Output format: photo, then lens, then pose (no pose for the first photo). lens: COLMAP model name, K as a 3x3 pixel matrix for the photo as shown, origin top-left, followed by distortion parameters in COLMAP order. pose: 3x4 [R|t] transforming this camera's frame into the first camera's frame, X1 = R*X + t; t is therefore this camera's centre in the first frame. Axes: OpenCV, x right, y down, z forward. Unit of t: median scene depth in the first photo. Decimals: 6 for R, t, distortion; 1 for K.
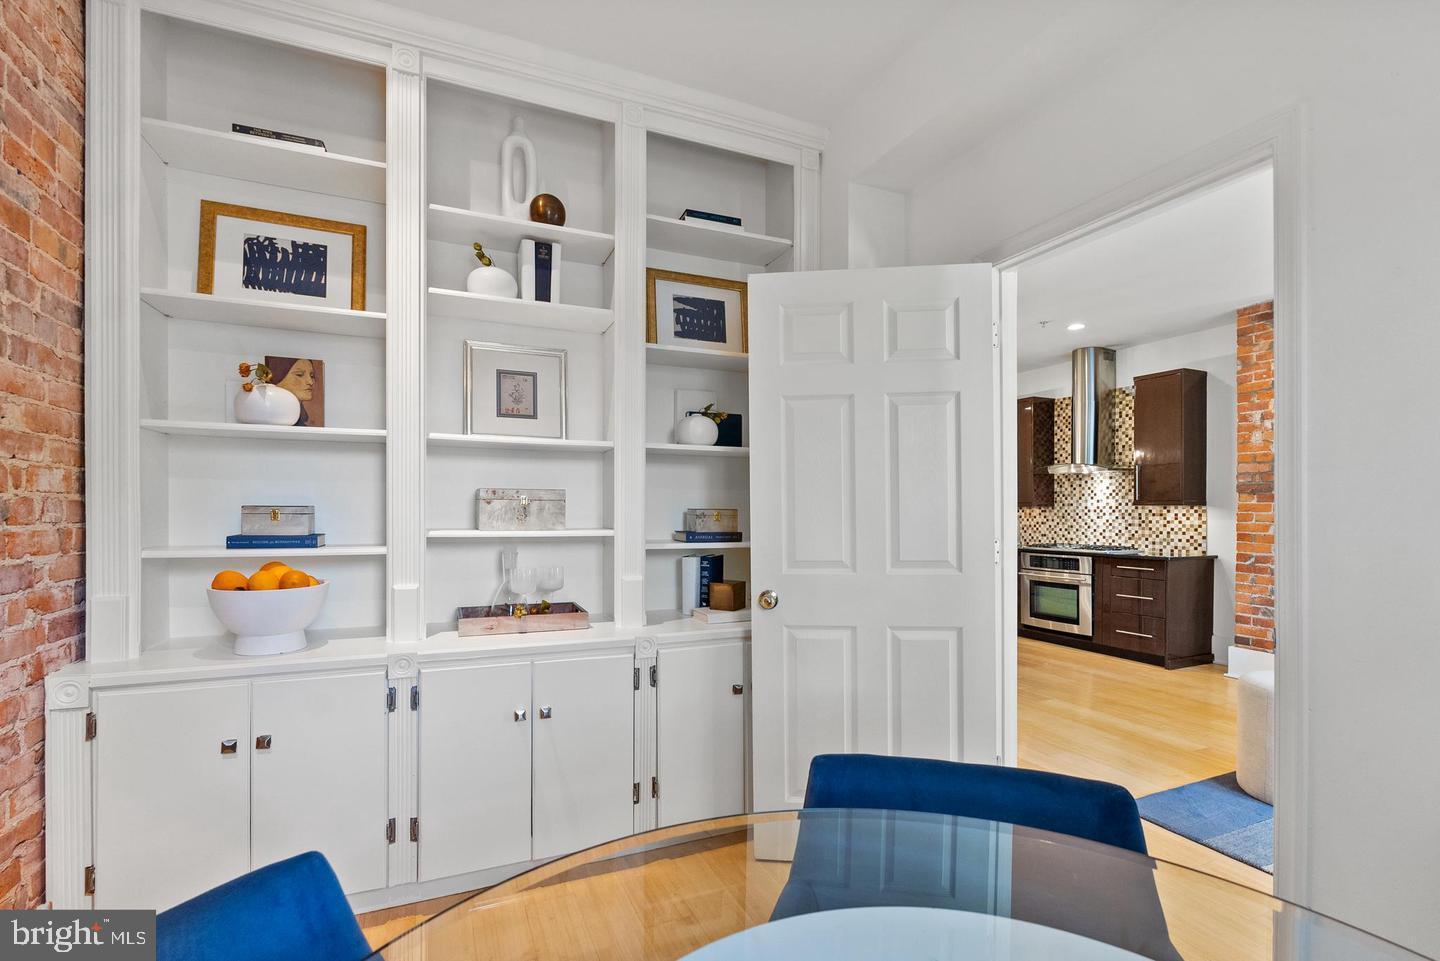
lens RADIAL K [[659.8, 0, 724.9], [0, 659.8, 513.0], [0, 0, 1]] dist [-0.004656, 0.000903]
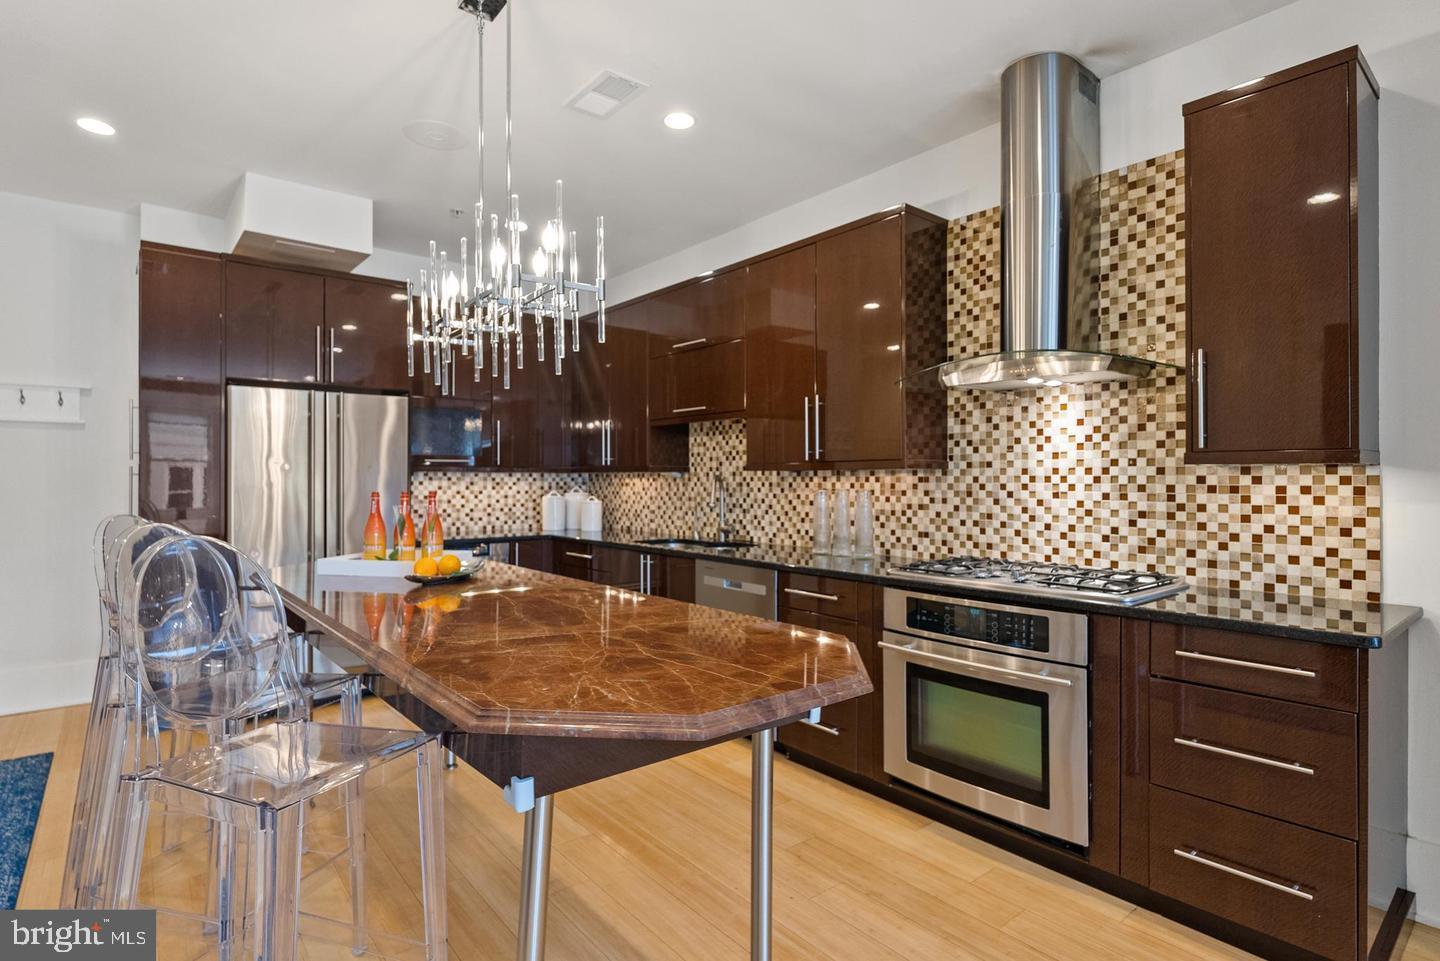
lens RADIAL K [[725.9, 0, 723.4], [0, 725.9, 476.5], [0, 0, 1]] dist [-0.004311, -0.000237]
pose [[0.965670, -0.001215, 0.259769, 0.263350], [0.002660, 0.999983, -0.005211, -0.003213], [-0.259758, 0.005723, 0.965657, 0.651017]]
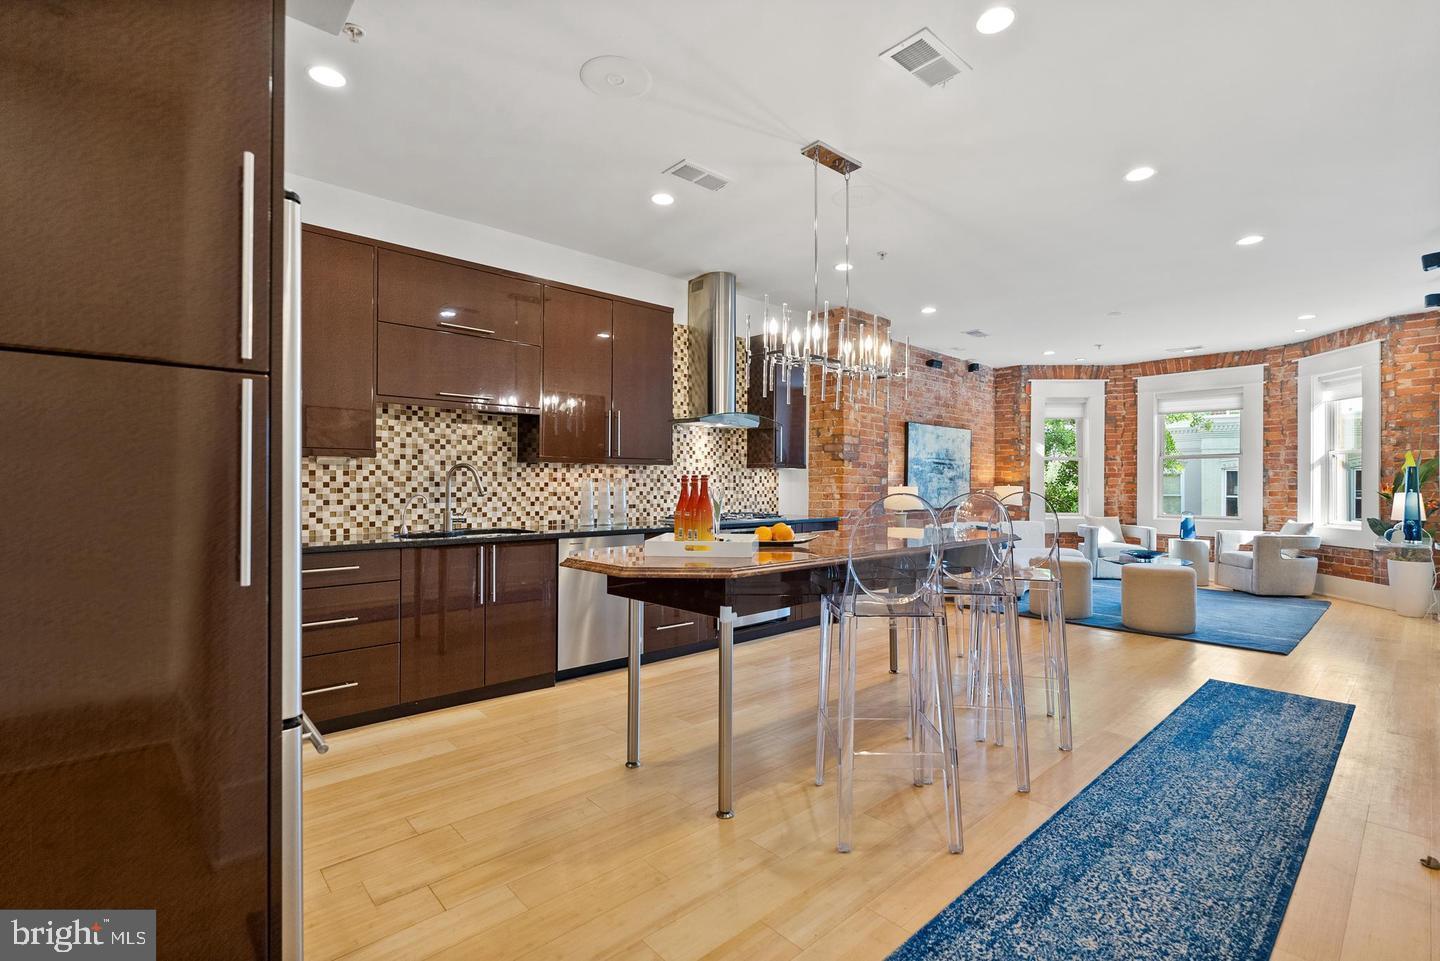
lens RADIAL K [[659.8, 0, 726.0], [0, 659.8, 481.1], [0, 0, 1]] dist [-0.004656, 0.000903]
pose [[-0.304380, -0.005699, 0.952534, -0.242610], [-0.006438, 0.999972, 0.003926, 0.004104], [-0.952529, -0.004937, -0.304408, 1.279915]]
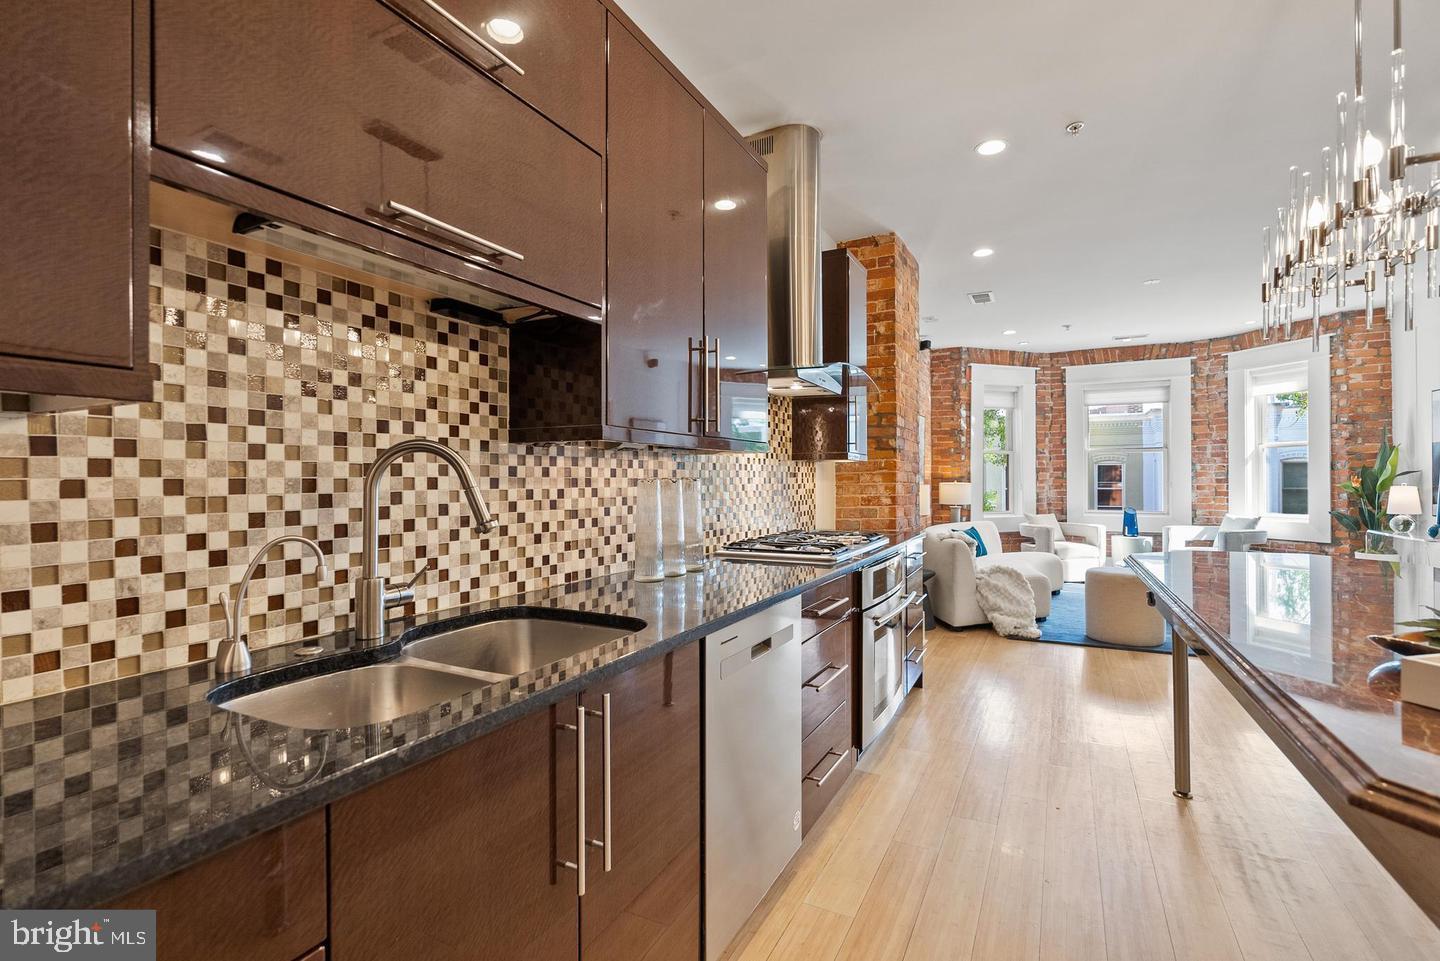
lens RADIAL K [[659.8, 0, 728.3], [0, 659.8, 481.0], [0, 0, 1]] dist [-0.004656, 0.000903]
pose [[-0.621337, -0.006076, 0.783520, 0.202553], [0.000480, 0.999967, 0.008135, 0.003192], [-0.783543, 0.005431, -0.621314, 1.384300]]
